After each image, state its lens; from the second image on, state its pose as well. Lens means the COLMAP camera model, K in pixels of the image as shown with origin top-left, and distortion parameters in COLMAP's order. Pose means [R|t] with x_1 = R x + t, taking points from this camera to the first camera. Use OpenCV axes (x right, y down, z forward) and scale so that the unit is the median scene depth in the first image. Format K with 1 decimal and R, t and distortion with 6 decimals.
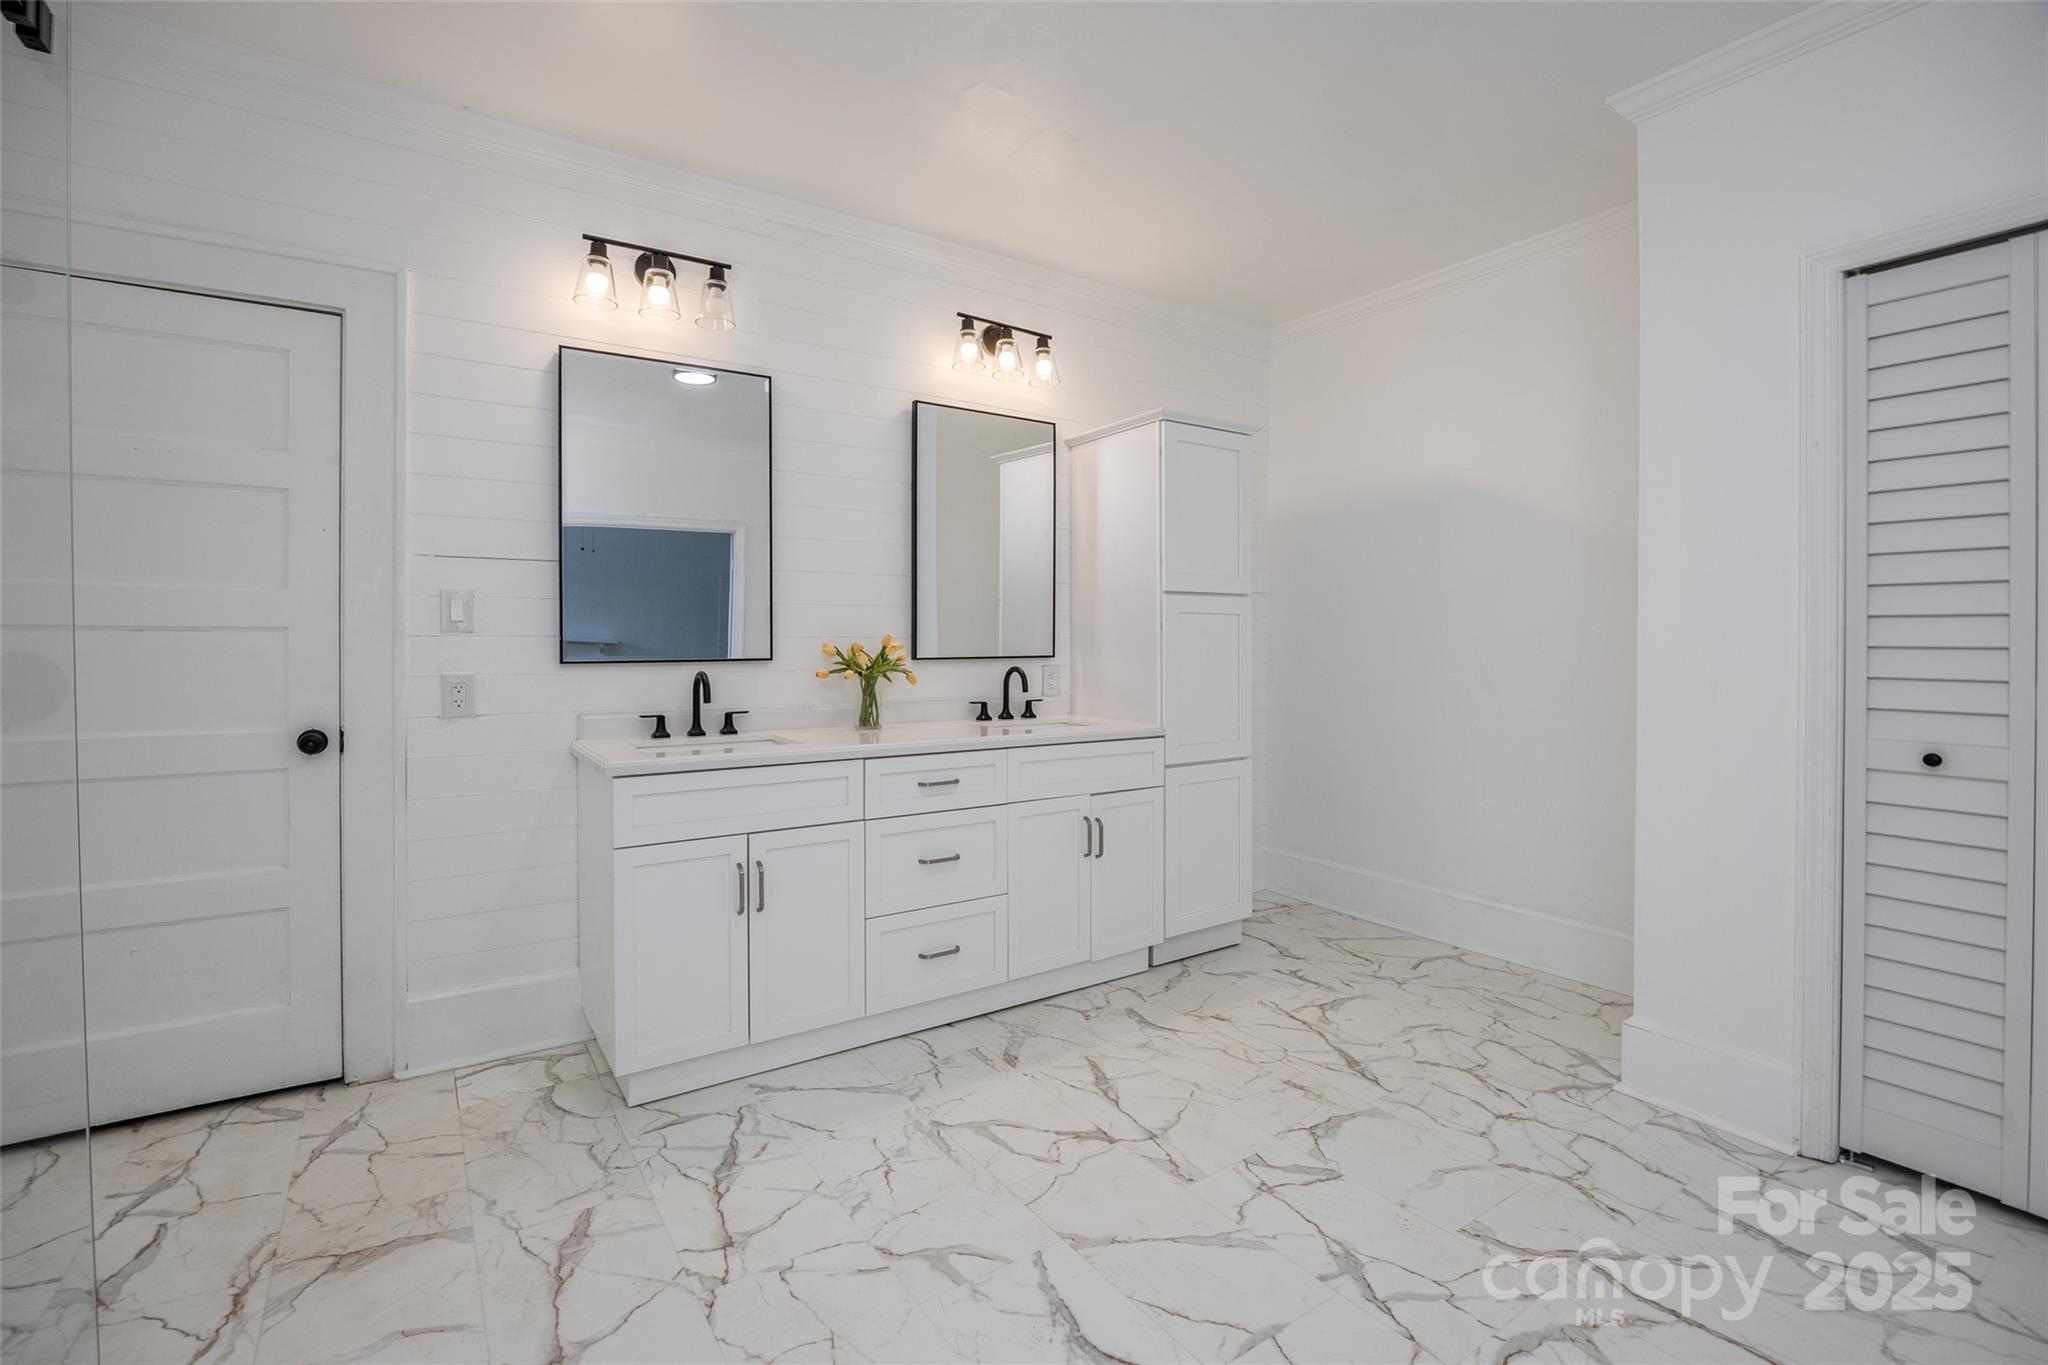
lens RADIAL K [[939.7, 0, 1027.2], [0, 939.7, 662.6], [0, 0, 1]] dist [-0.017393, 0.002424]
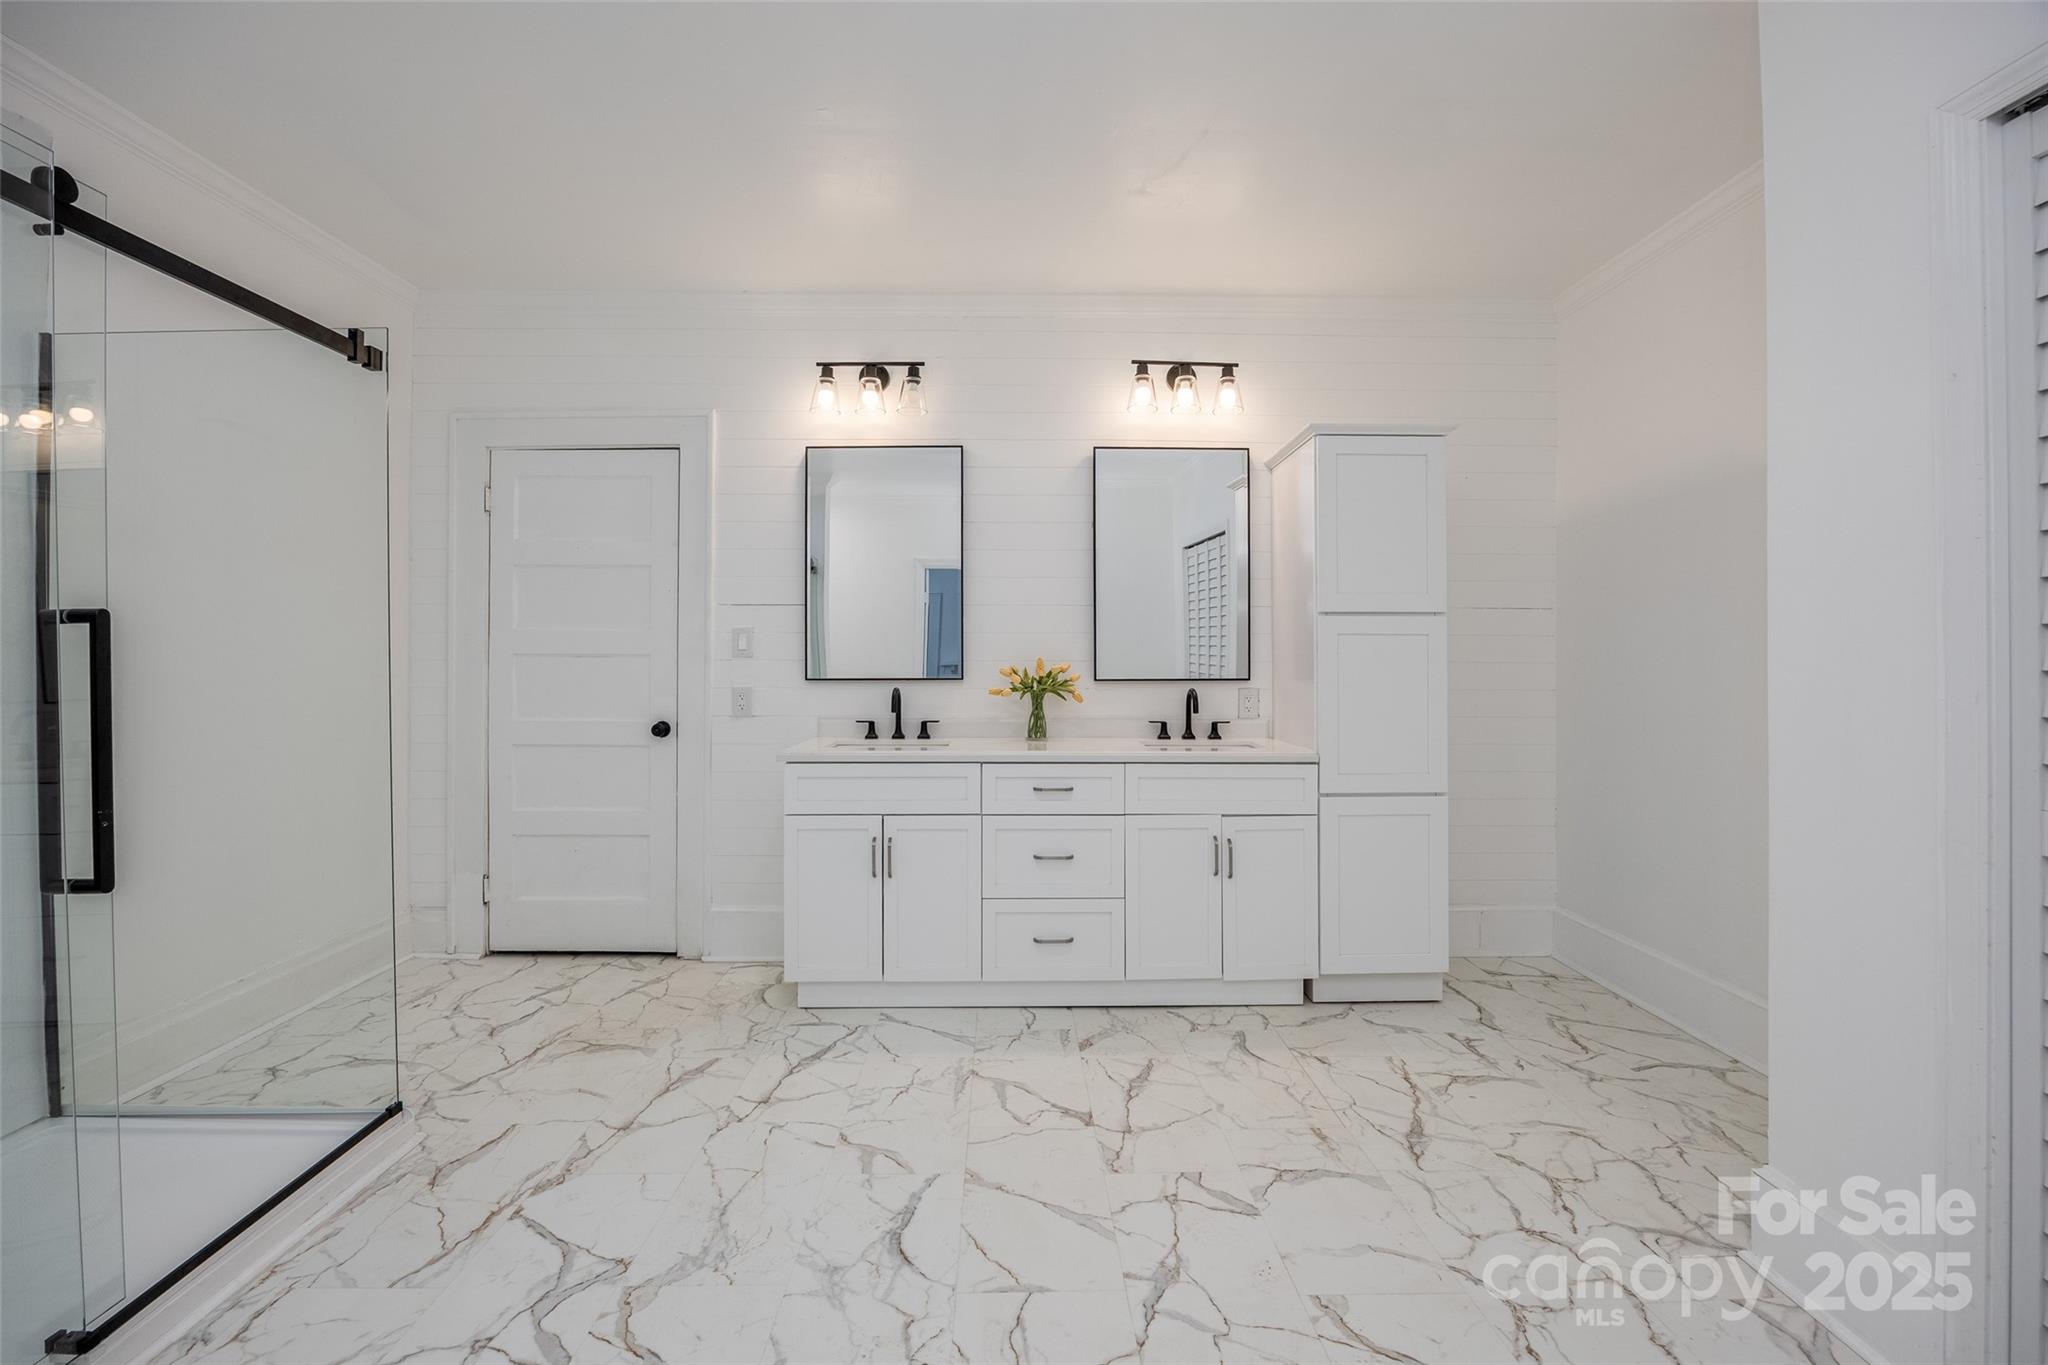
lens RADIAL K [[939.7, 0, 1017.9], [0, 939.7, 677.2], [0, 0, 1]] dist [-0.017393, 0.002424]
pose [[0.829234, 0.007854, -0.558847, 0.526271], [-0.013397, 0.999893, -0.005827, 0.000495], [0.558741, 0.012319, 0.829250, 0.039451]]
